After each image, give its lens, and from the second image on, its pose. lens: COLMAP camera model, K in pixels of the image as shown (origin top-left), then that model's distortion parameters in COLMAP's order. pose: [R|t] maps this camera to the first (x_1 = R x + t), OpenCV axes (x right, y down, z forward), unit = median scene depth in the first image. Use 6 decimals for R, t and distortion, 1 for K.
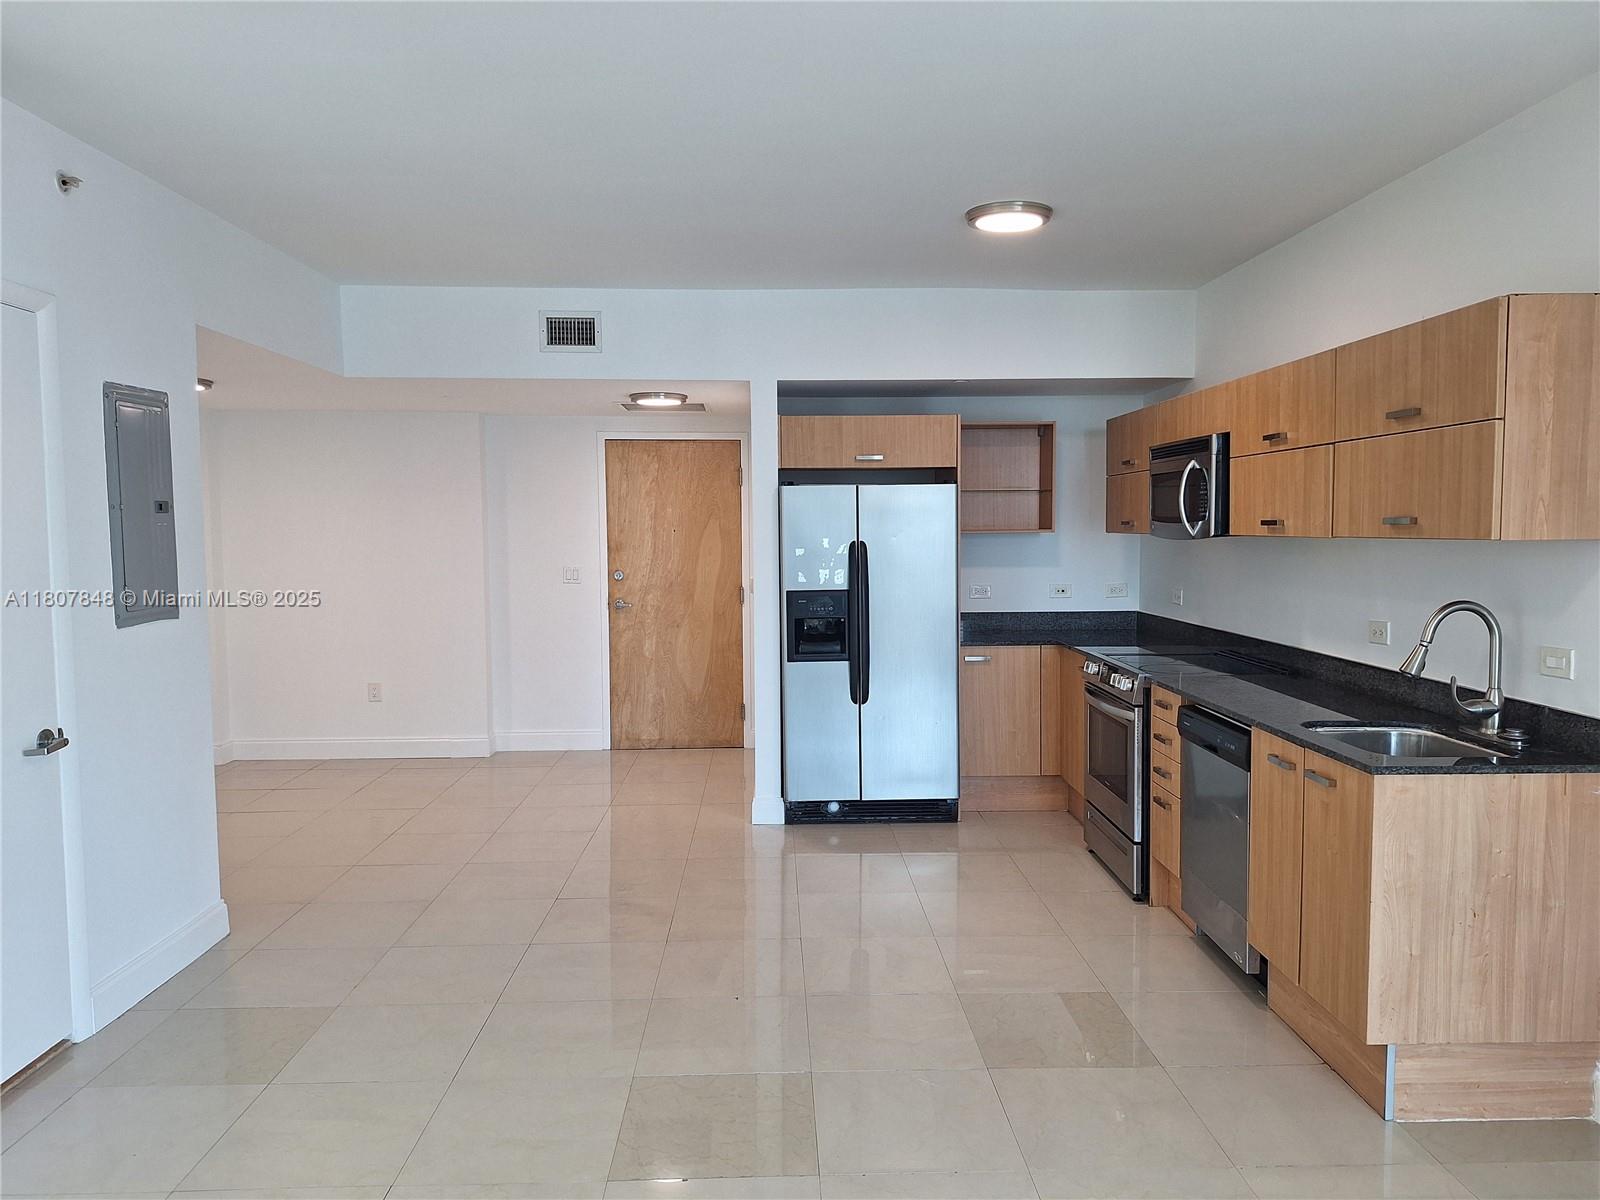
lens RADIAL K [[1105.1, 0, 807.7], [0, 1105.1, 604.4], [0, 0, 1]] dist [0.105309, -0.126176]
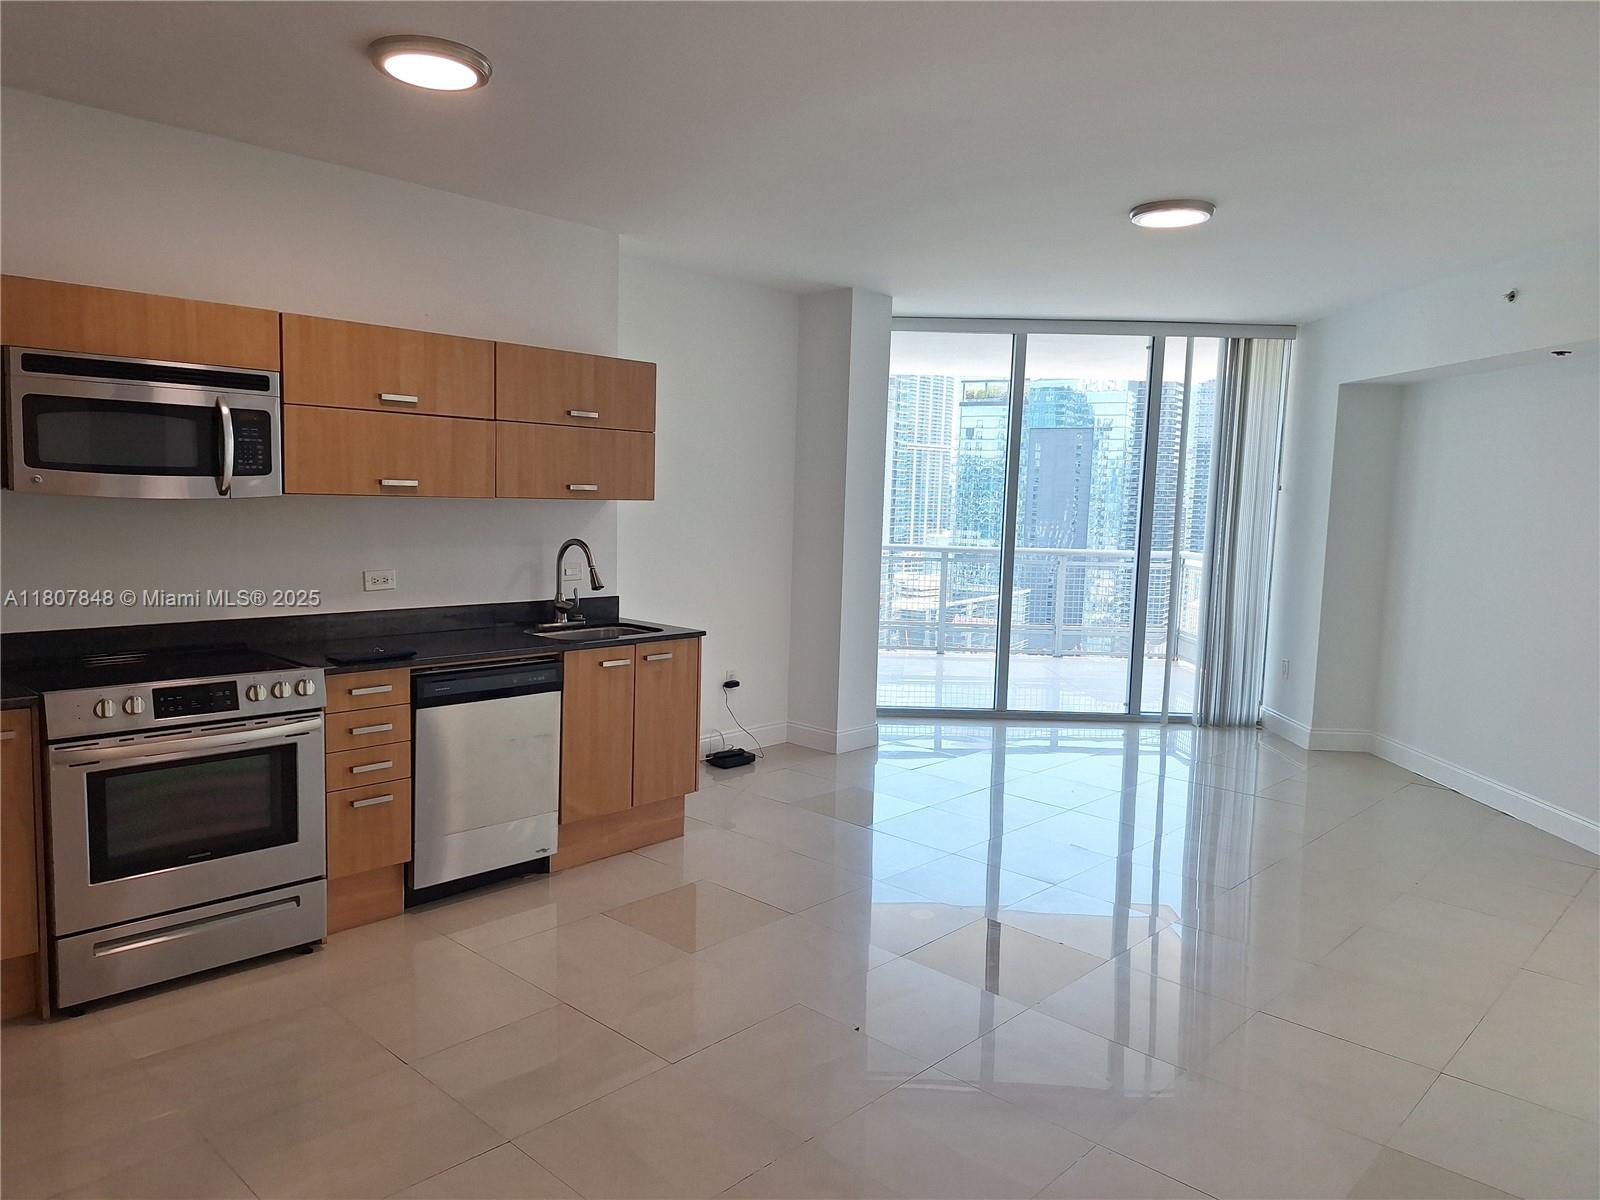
lens RADIAL K [[1076.6, 0, 806.9], [0, 1076.6, 604.7], [0, 0, 1]] dist [0.098145, -0.115014]
pose [[-0.705594, -0.089107, 0.702991, -0.394225], [0.025036, 0.988308, 0.150400, -0.073325], [-0.708173, 0.123722, -0.695114, 1.027388]]
